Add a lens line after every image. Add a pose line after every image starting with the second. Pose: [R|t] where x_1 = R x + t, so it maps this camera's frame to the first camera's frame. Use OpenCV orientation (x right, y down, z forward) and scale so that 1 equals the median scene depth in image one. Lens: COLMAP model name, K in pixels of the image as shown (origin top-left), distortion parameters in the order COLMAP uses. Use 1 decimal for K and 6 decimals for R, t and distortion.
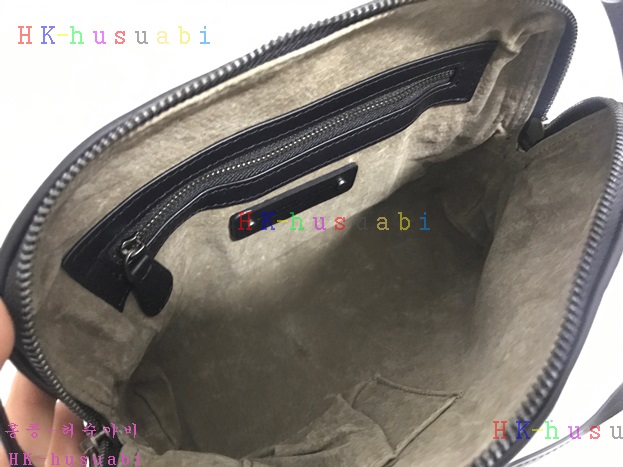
lens RADIAL K [[509.8, 0, 311.5], [0, 509.8, 233.5], [0, 0, 1]] dist [0.100527, 0.000020]
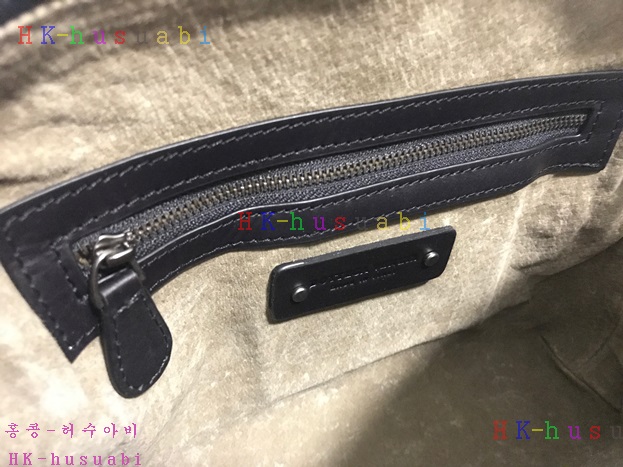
lens RADIAL K [[509.5, 0, 311.5], [0, 509.5, 233.5], [0, 0, 1]] dist [0.030687, 0.005167]
pose [[0.993960, 0.060561, -0.091517, -0.043356], [-0.093060, 0.907131, -0.410431, 0.178297], [0.058162, 0.416469, 0.907288, 0.336174]]
